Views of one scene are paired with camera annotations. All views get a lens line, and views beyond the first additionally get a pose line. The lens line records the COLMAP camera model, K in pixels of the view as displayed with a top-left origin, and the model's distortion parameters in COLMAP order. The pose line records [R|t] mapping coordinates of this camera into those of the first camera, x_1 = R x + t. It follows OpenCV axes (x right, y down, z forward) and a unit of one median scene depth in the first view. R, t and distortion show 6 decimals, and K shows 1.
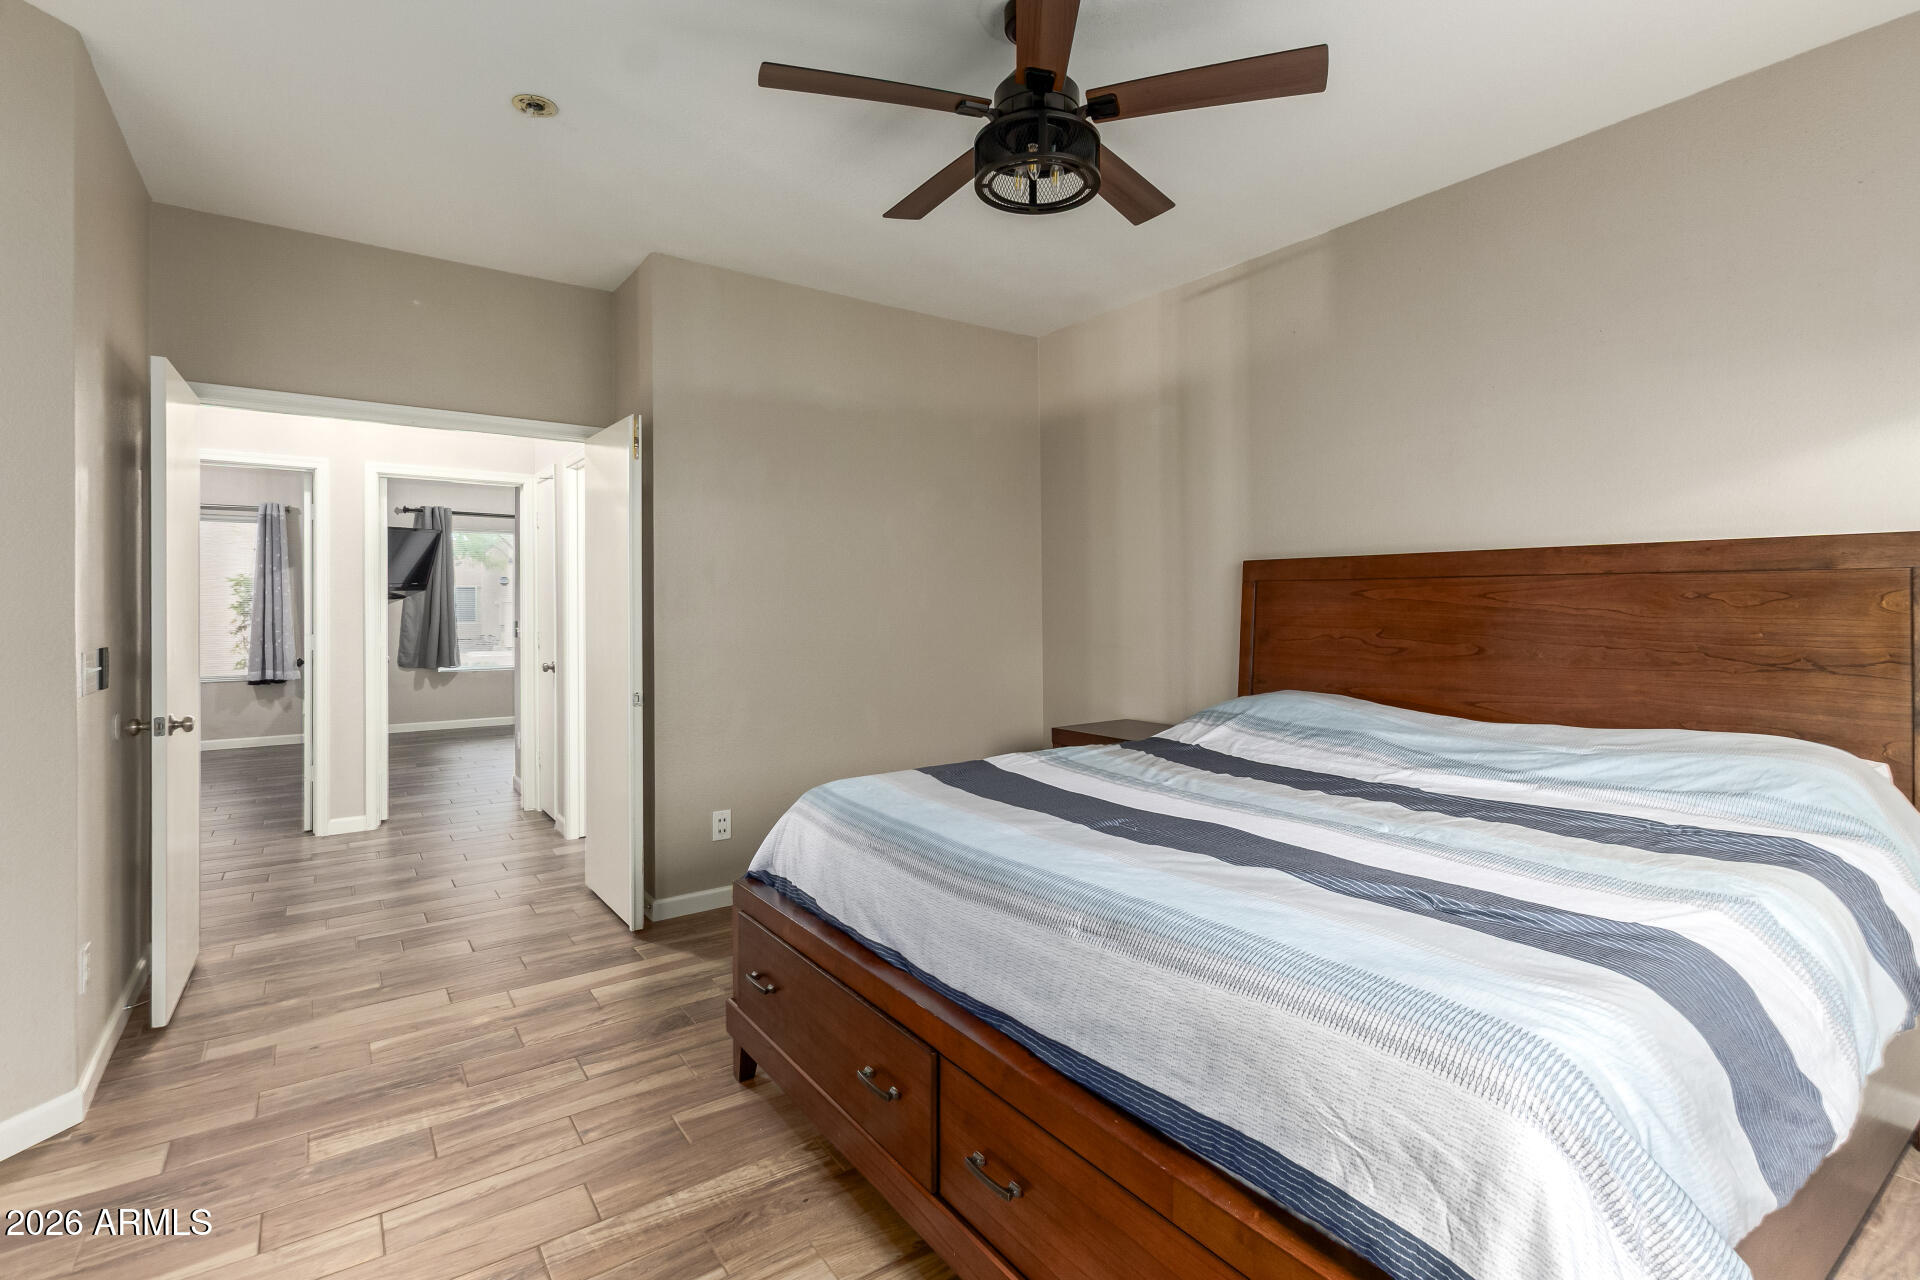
lens RADIAL K [[896.3, 0, 962.3], [0, 896.3, 621.9], [0, 0, 1]] dist [-0.001507, 0.000034]
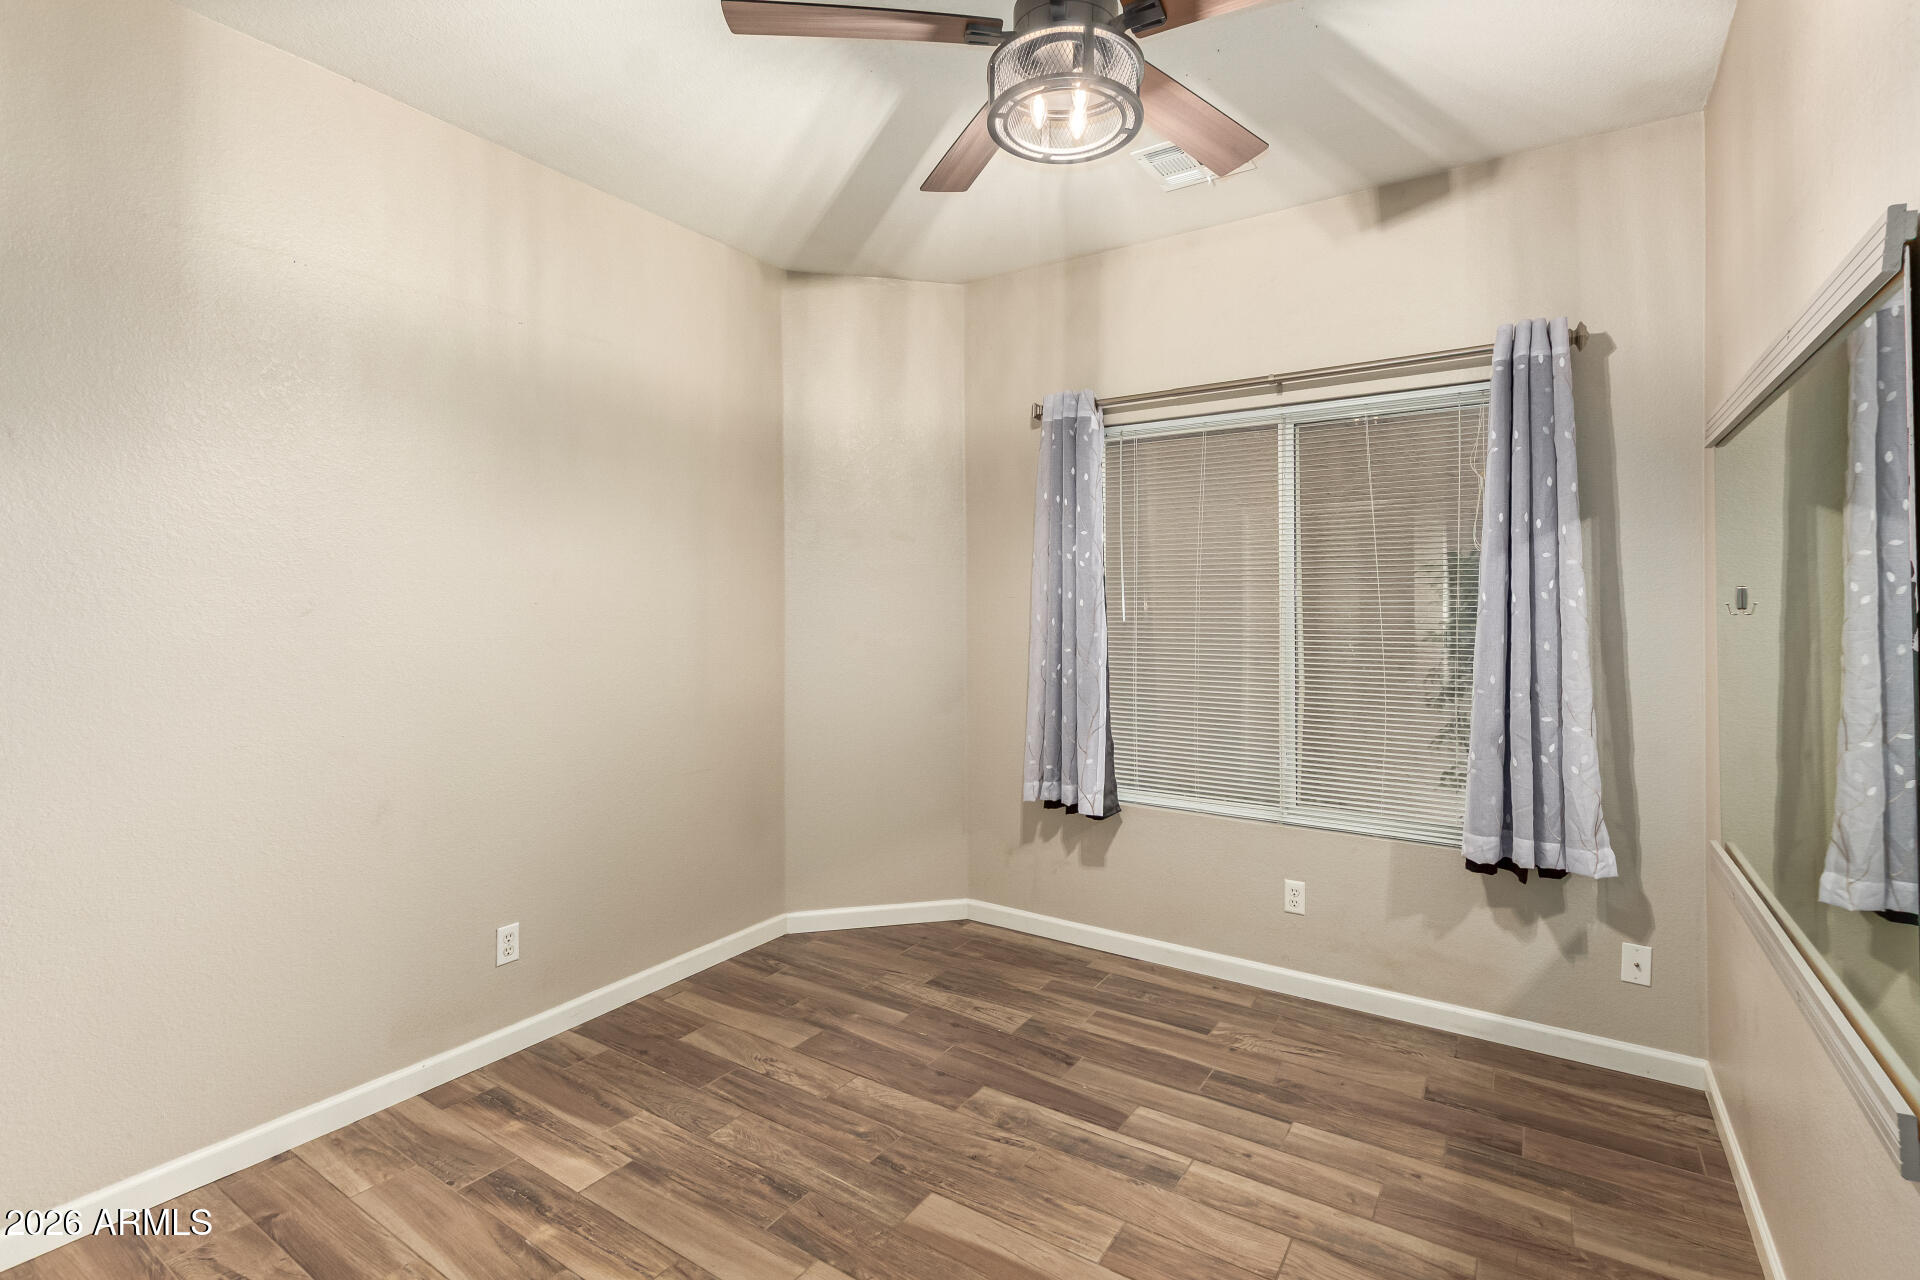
lens RADIAL K [[896.3, 0, 959.2], [0, 896.3, 624.2], [0, 0, 1]] dist [-0.001507, 0.000034]
pose [[0.364003, -0.004032, -0.931389, -0.540801], [-0.001730, 0.999986, -0.005005, -0.021520], [0.931396, 0.003434, 0.363991, 0.684792]]
